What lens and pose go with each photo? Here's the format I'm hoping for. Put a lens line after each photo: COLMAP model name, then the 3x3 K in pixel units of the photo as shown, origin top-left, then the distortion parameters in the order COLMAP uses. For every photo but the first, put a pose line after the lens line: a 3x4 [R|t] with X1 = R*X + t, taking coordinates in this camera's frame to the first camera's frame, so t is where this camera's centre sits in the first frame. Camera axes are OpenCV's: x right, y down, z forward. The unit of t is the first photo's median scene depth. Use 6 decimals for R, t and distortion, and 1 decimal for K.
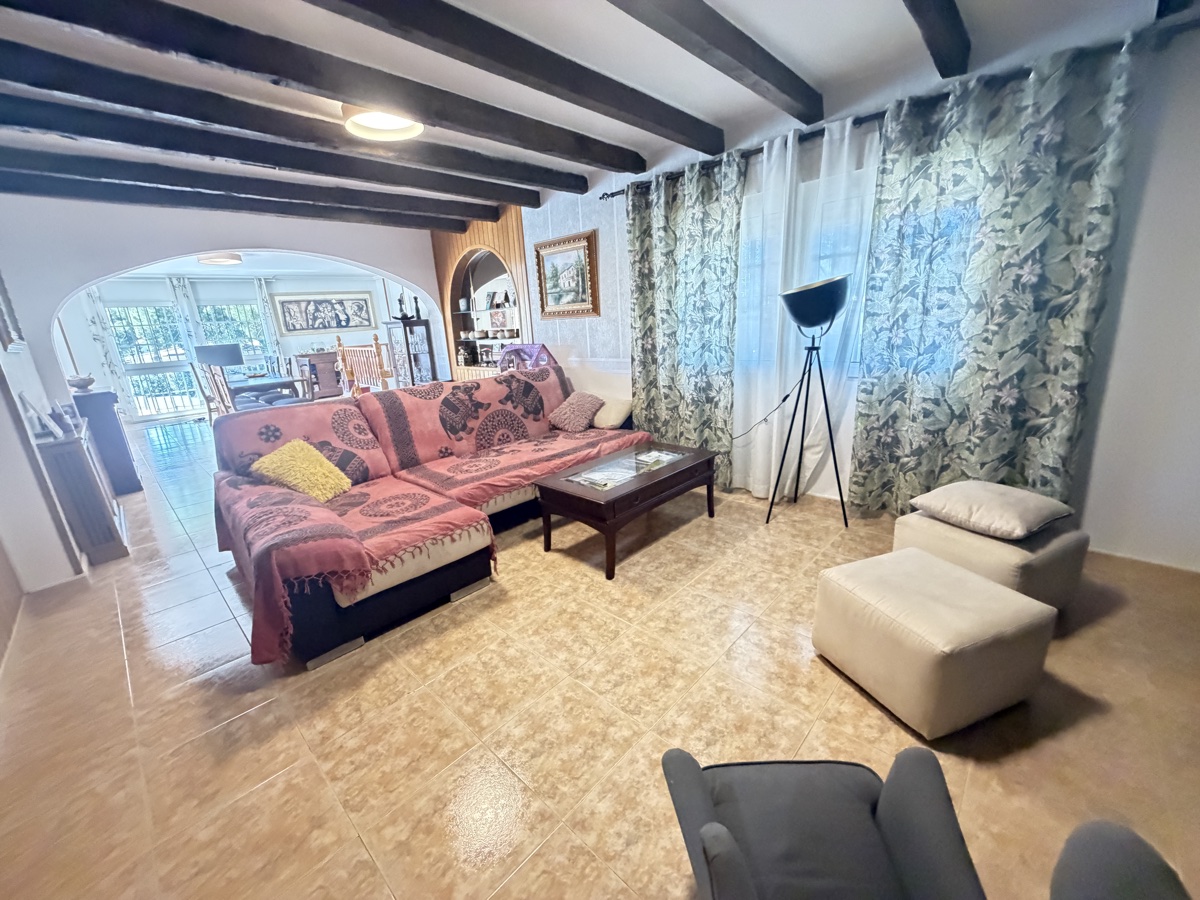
lens RADIAL K [[480.1, 0, 596.6], [0, 480.1, 451.7], [0, 0, 1]] dist [0.003806, -0.001139]
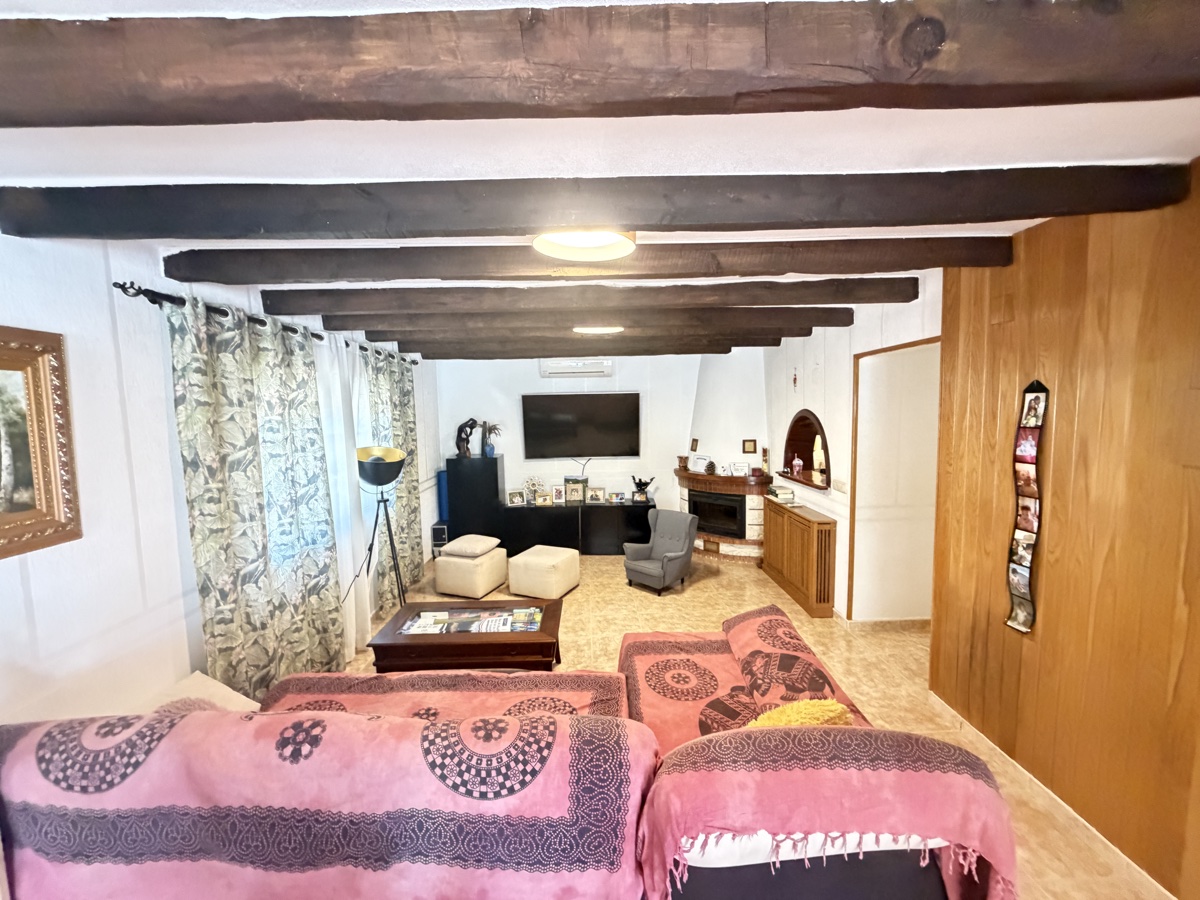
lens RADIAL K [[480.1, 0, 601.7], [0, 480.1, 452.7], [0, 0, 1]] dist [0.003806, -0.001139]
pose [[-0.715376, 0.006936, 0.698705, -0.791182], [0.249039, 0.936814, 0.245682, -0.457863], [-0.652852, 0.349760, -0.671902, 1.300985]]
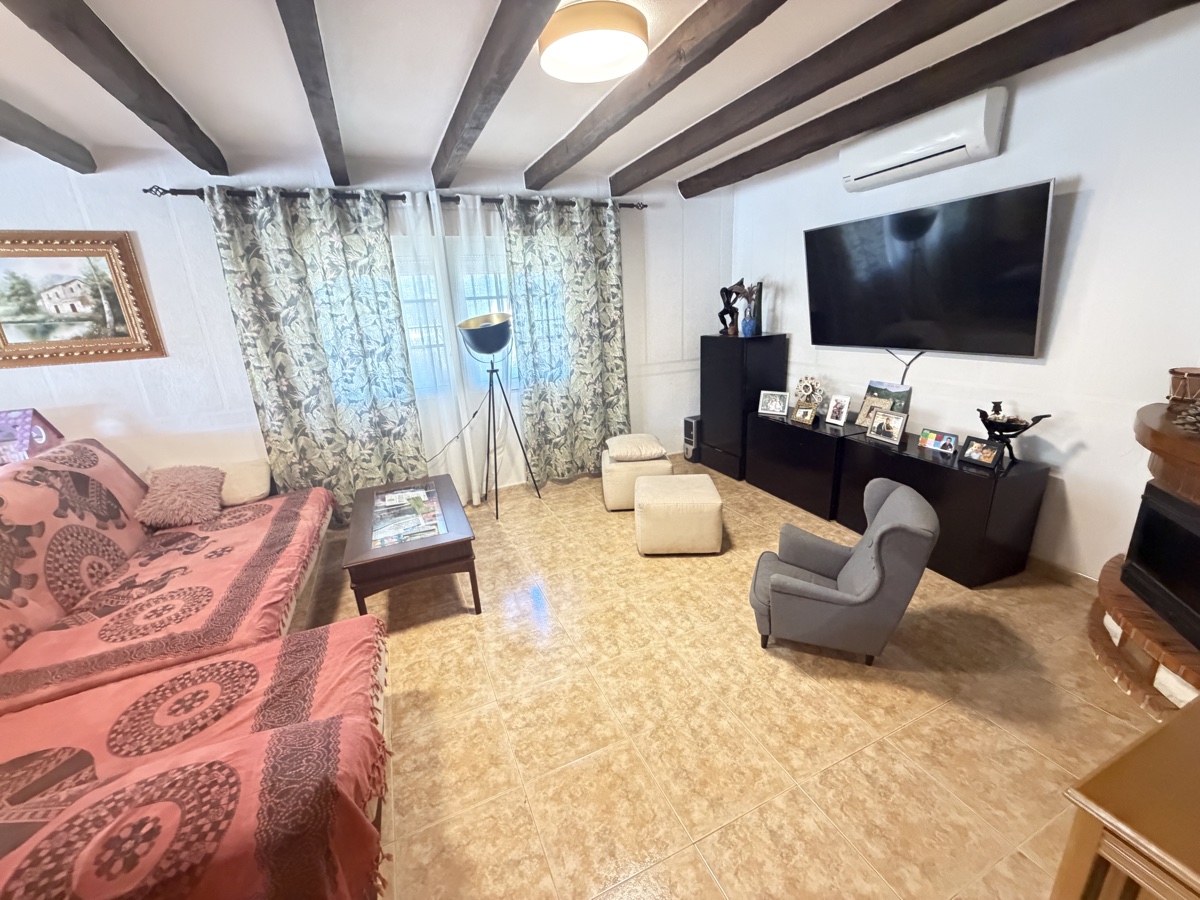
lens RADIAL K [[480.1, 0, 596.4], [0, 480.1, 453.9], [0, 0, 1]] dist [0.003806, -0.001139]
pose [[0.384105, -0.233729, 0.893215, -0.556065], [0.279126, 0.951555, 0.128964, -0.085780], [-0.880086, 0.199784, 0.430737, 0.240908]]
